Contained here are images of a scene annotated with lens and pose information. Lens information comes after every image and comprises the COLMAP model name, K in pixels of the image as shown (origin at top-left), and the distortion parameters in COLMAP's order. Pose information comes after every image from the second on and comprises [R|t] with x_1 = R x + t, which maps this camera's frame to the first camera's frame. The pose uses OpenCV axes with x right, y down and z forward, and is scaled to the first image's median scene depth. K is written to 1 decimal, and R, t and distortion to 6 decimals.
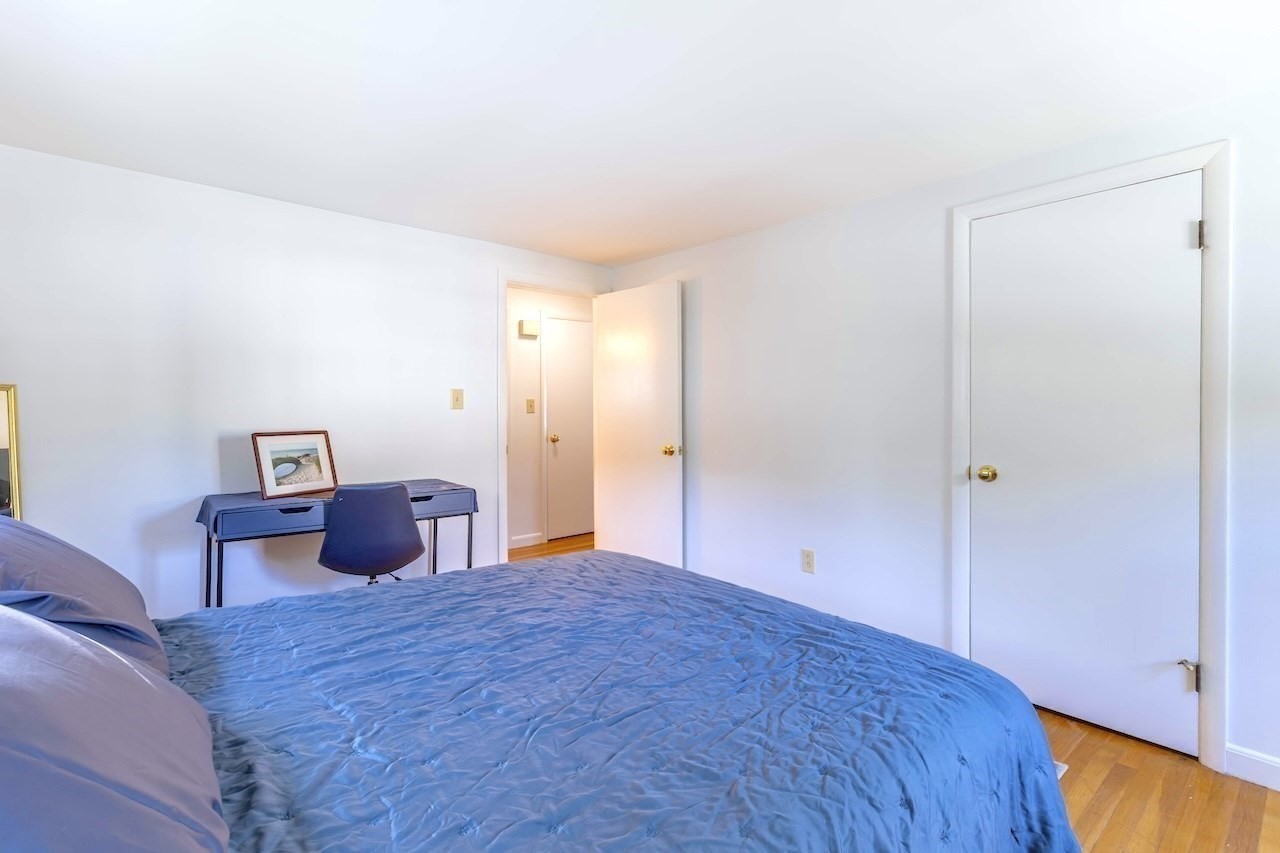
lens RADIAL K [[602.5, 0, 636.4], [0, 602.5, 408.3], [0, 0, 1]] dist [0.000288, 0.000157]
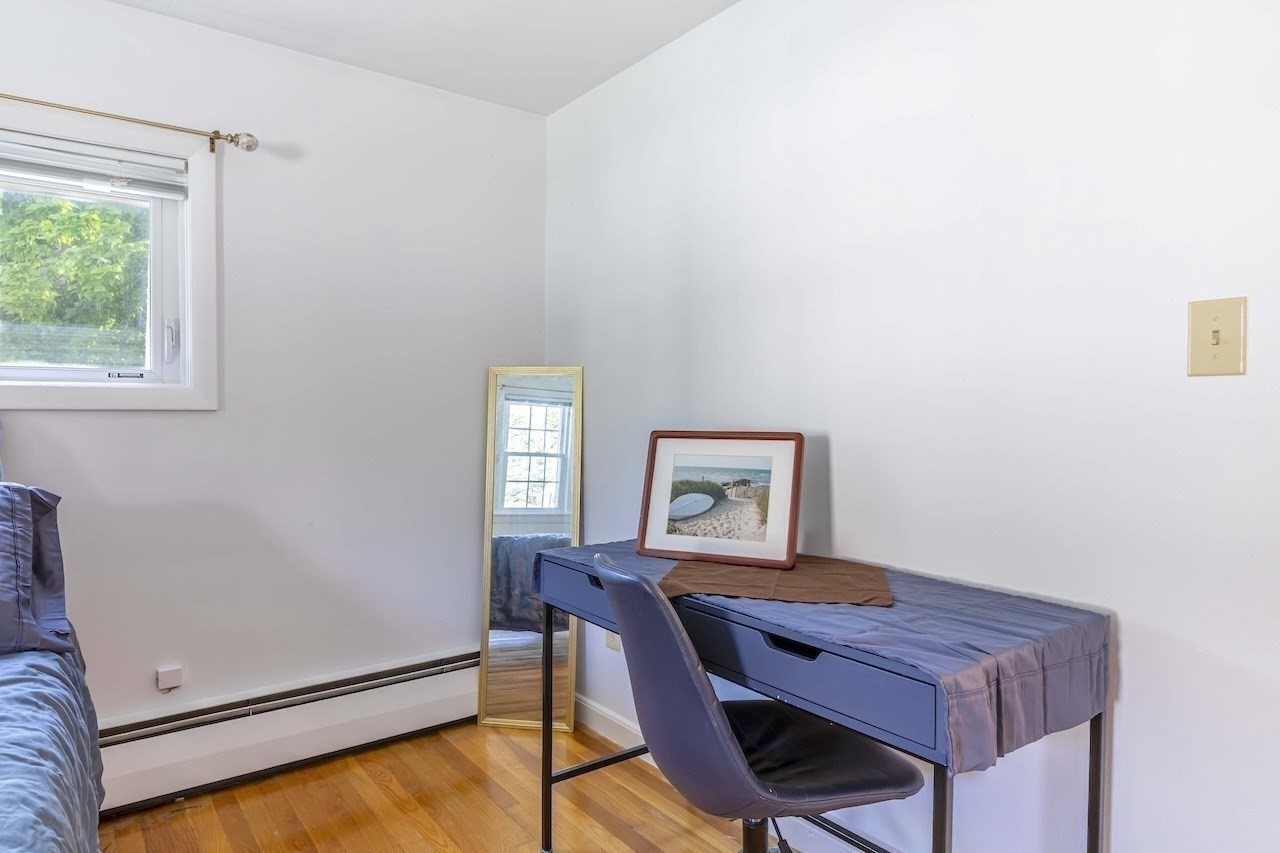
lens RADIAL K [[778.8, 0, 640.0], [0, 778.8, 426.5], [0, 0, 1]] dist [0.001684, 0.000500]
pose [[-0.061292, 0.019388, -0.997932, 0.078189], [-0.002034, 0.999807, 0.019550, 0.022390], [0.998118, 0.003228, -0.061240, 1.001435]]
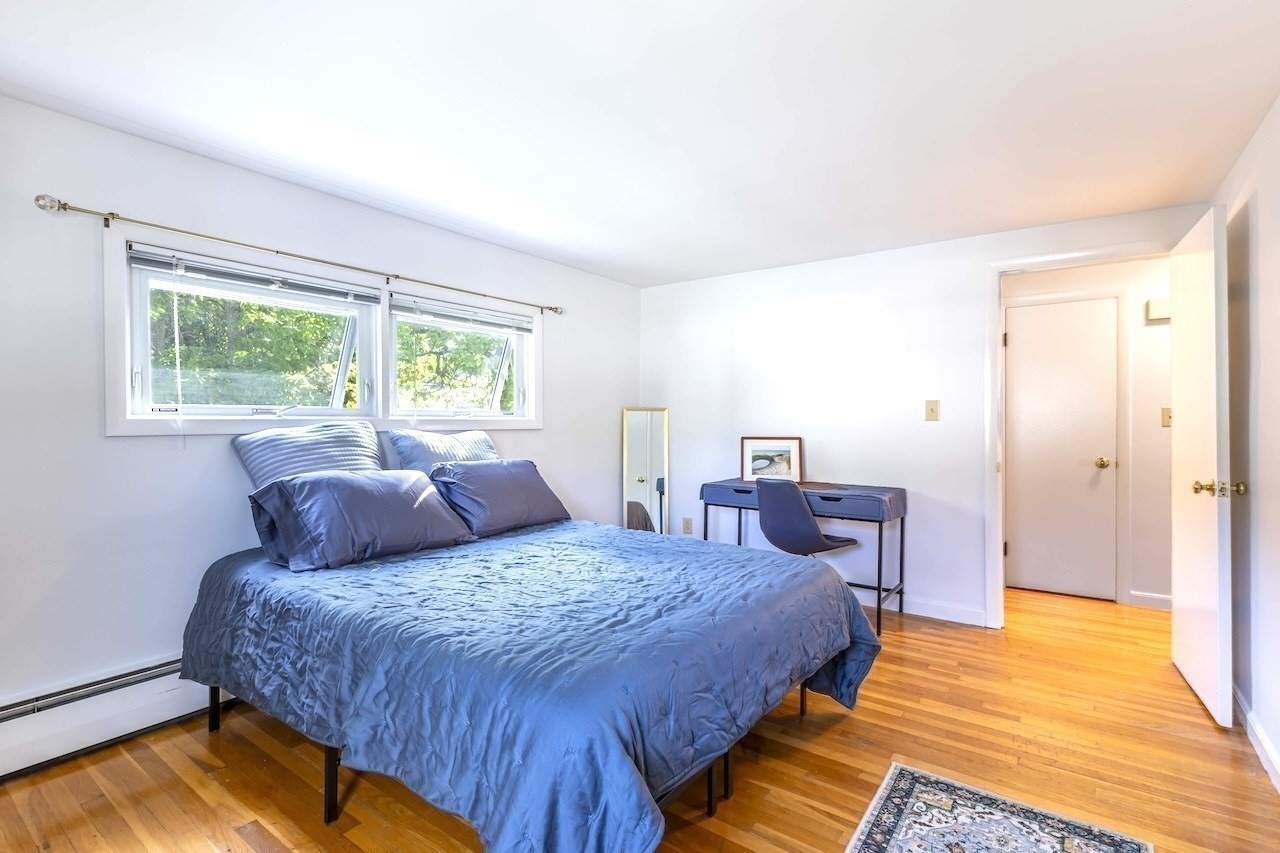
lens RADIAL K [[605.1, 0, 640.0], [0, 605.1, 426.5], [0, 0, 1]] dist [0.001787, 0.000208]
pose [[0.232232, 0.008057, -0.972627, 0.711452], [-0.000616, 0.999967, 0.008136, 0.004239], [0.972660, -0.001291, 0.232229, 0.407273]]
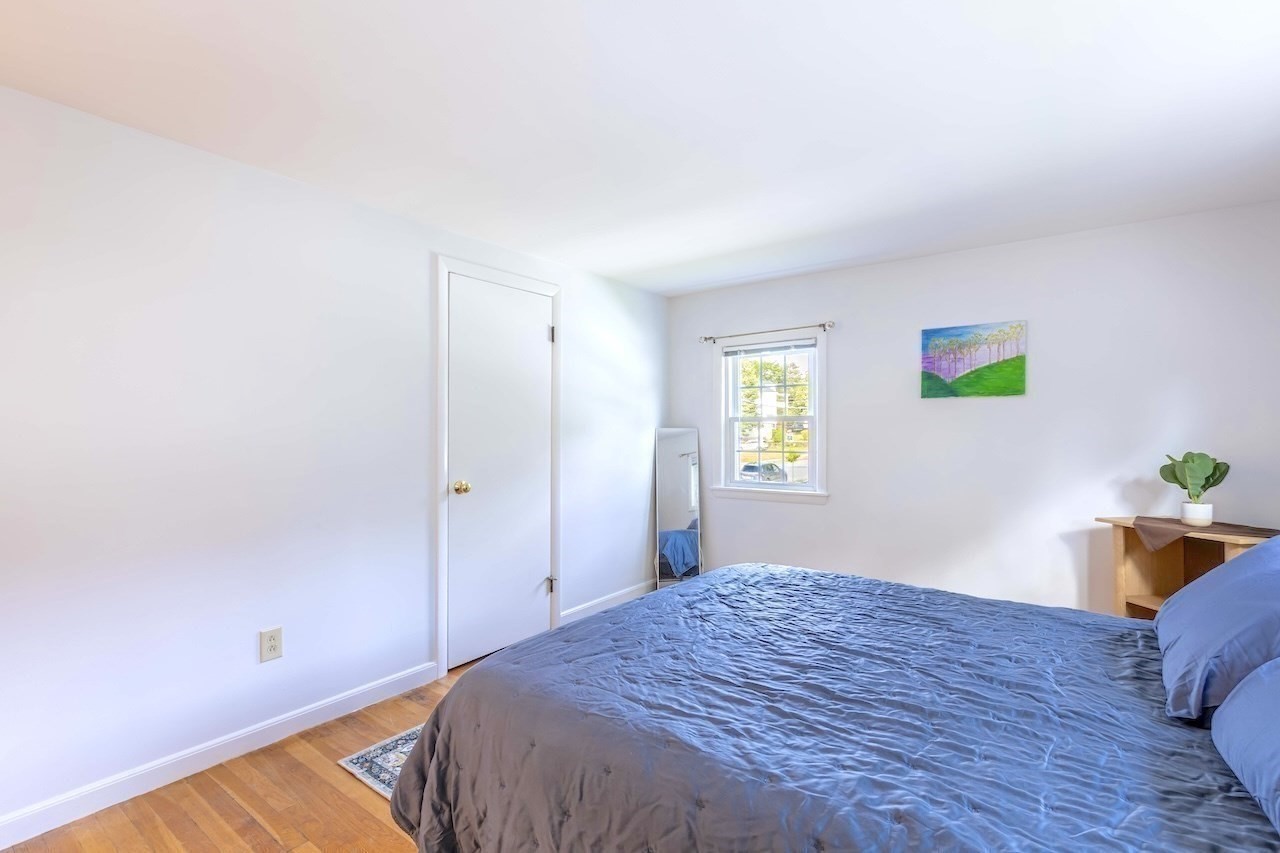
lens RADIAL K [[588.8, 0, 632.5], [0, 588.8, 428.4], [0, 0, 1]] dist [0.004190, 0.000856]
pose [[-0.230607, -0.000915, 0.973047, -0.577451], [-0.001443, 0.999999, 0.000599, -0.009133], [-0.973046, -0.001266, -0.230608, 0.846181]]
